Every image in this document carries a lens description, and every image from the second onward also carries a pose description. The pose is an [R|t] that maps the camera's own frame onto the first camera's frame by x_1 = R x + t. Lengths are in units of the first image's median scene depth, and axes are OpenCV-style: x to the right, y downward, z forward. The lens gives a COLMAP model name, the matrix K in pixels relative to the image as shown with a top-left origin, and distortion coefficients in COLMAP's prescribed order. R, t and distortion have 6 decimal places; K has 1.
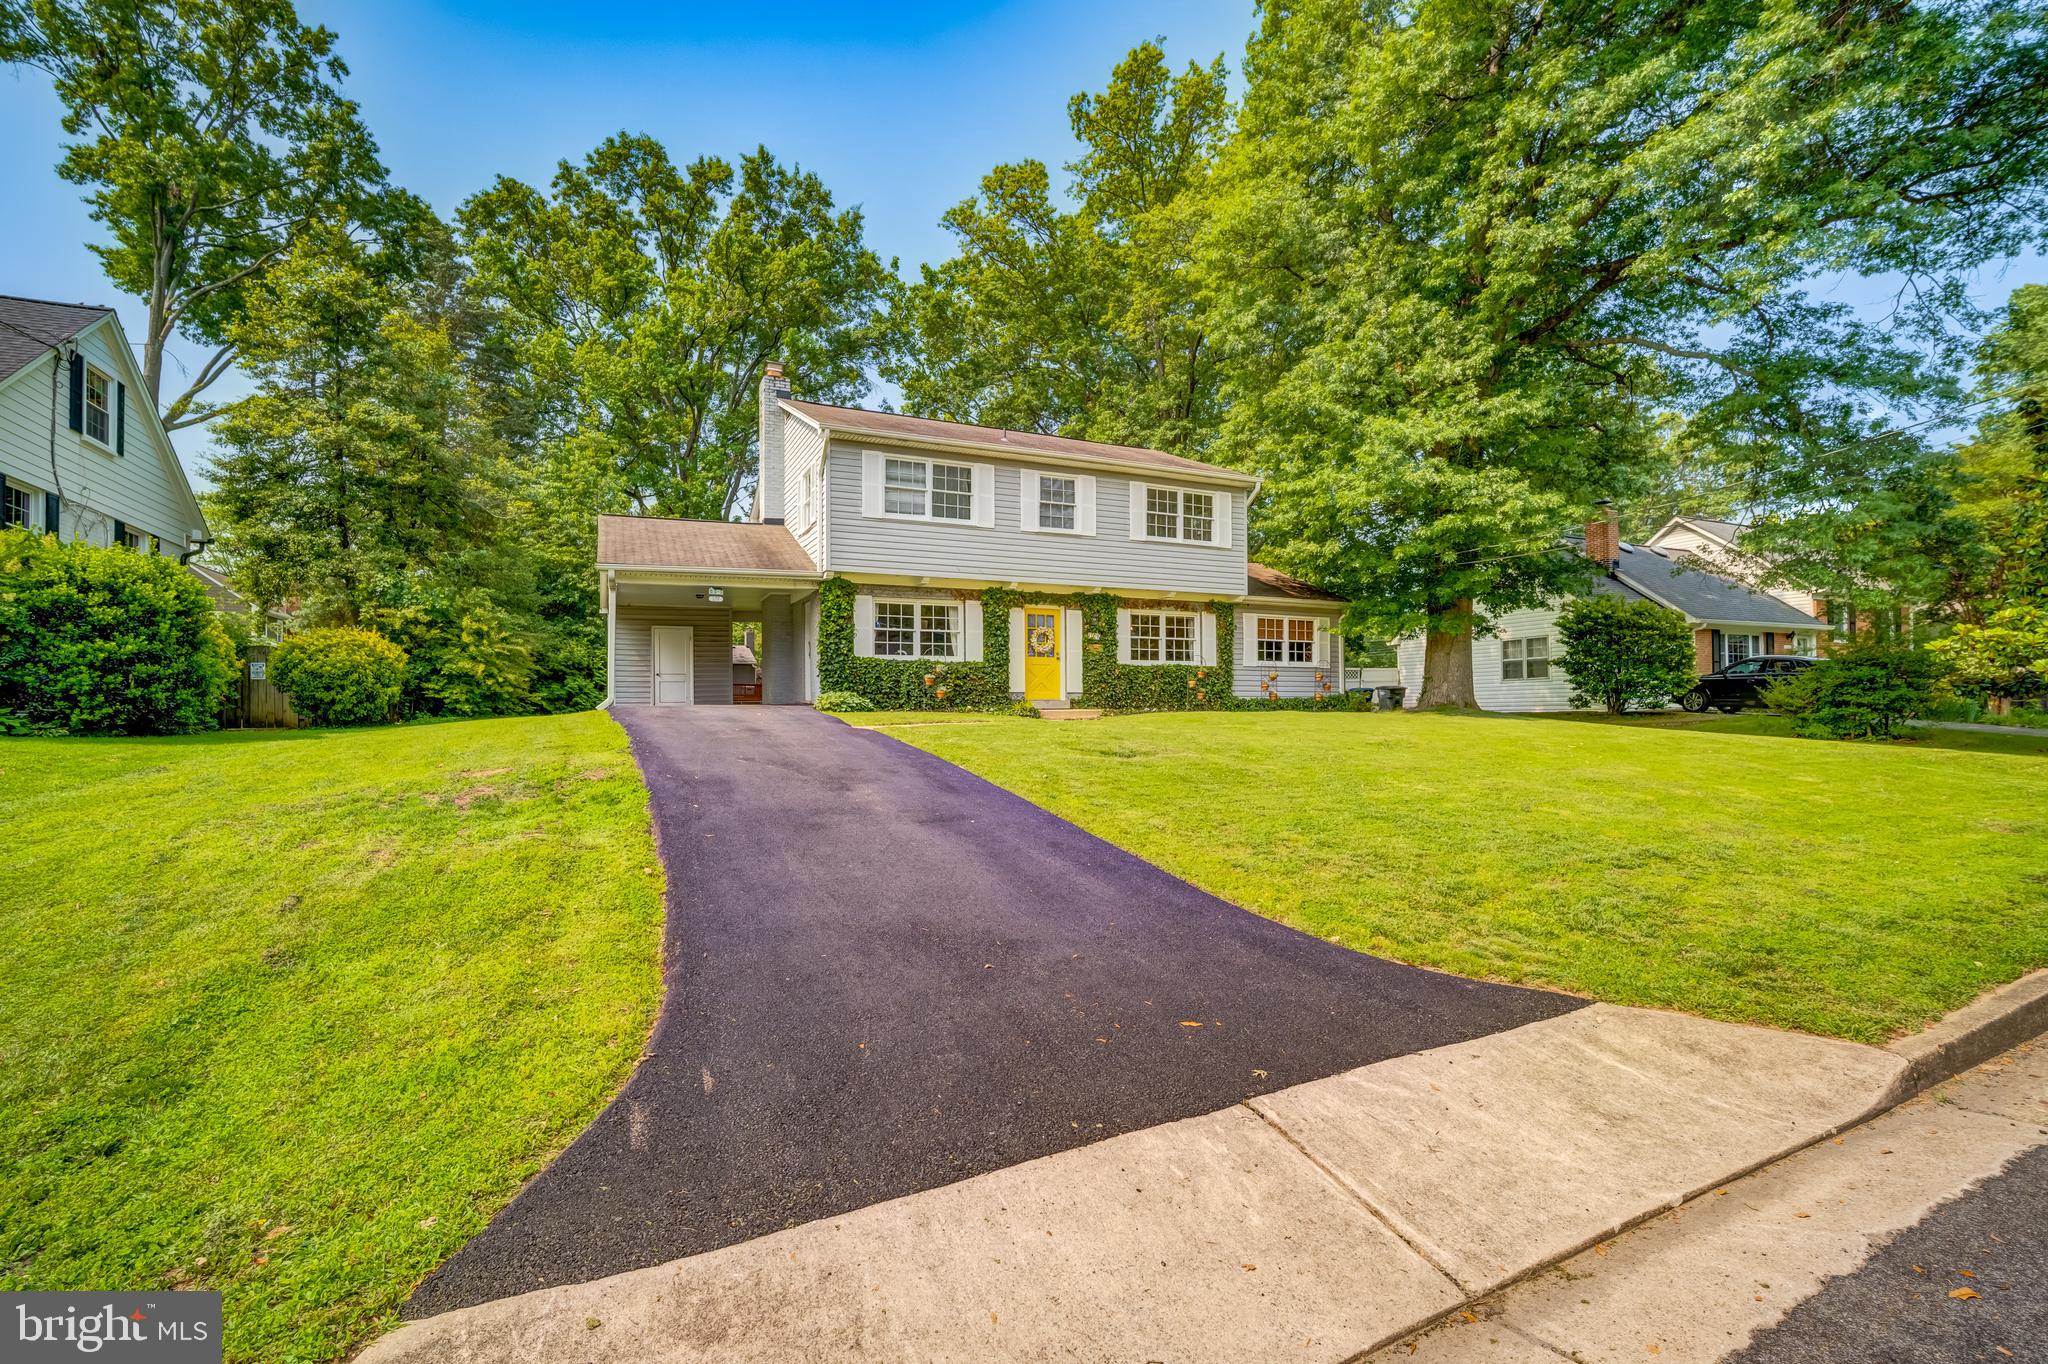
lens RADIAL K [[868.0, 0, 1034.5], [0, 868.0, 677.3], [0, 0, 1]] dist [-0.001885, -0.000248]
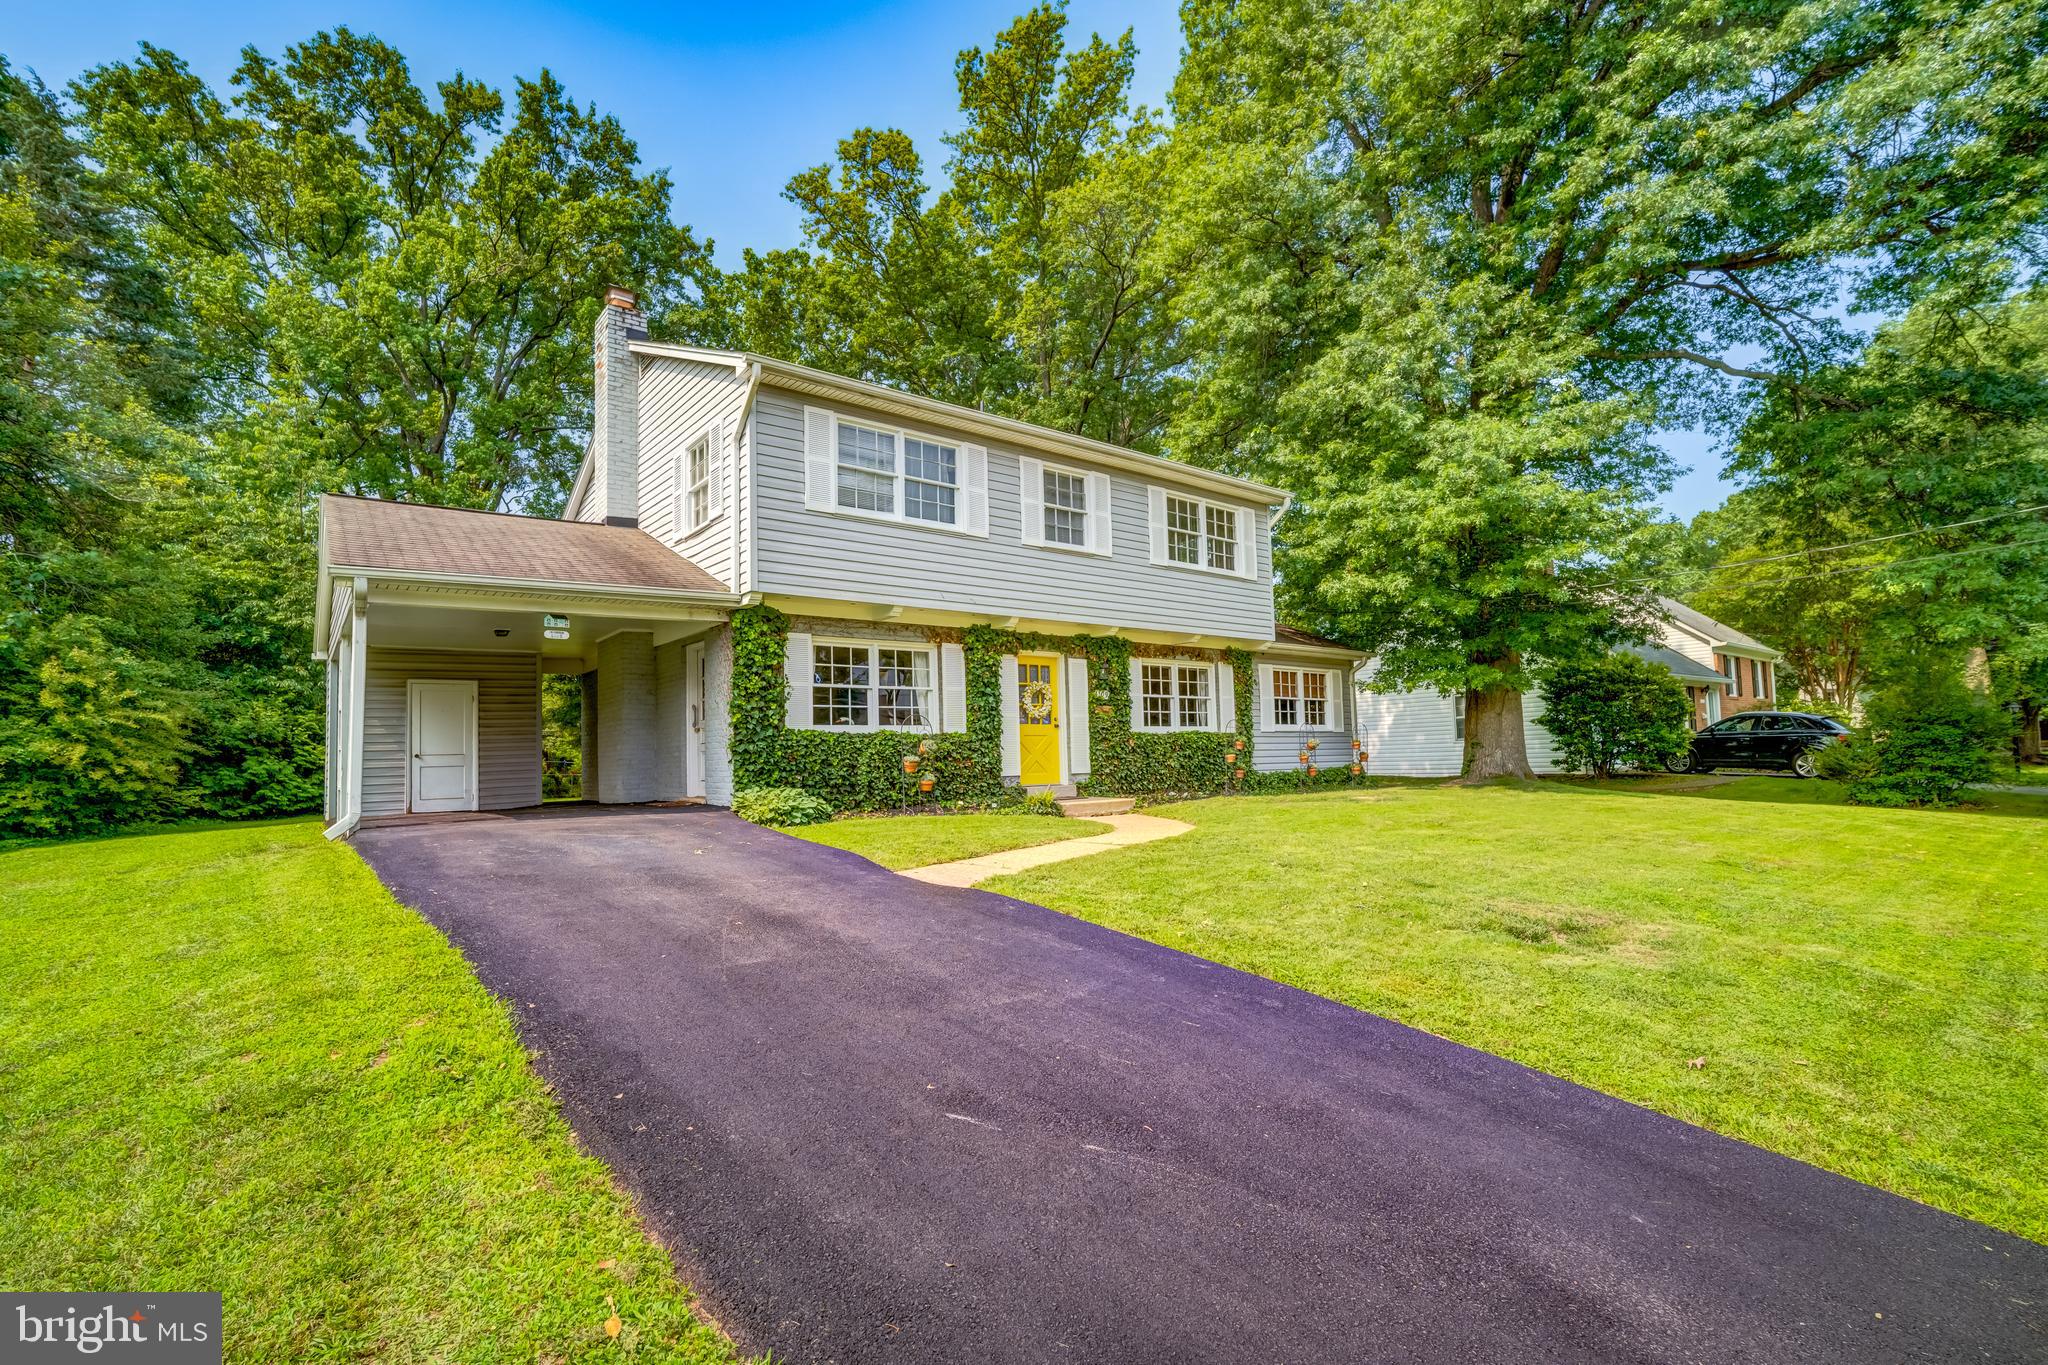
lens RADIAL K [[898.4, 0, 1026.3], [0, 898.4, 693.5], [0, 0, 1]] dist [-0.008729, 0.003966]
pose [[0.973527, -0.002588, 0.228557, -0.157522], [0.011999, 0.999136, -0.039794, -0.018387], [-0.228257, 0.041483, 0.972717, 0.272003]]
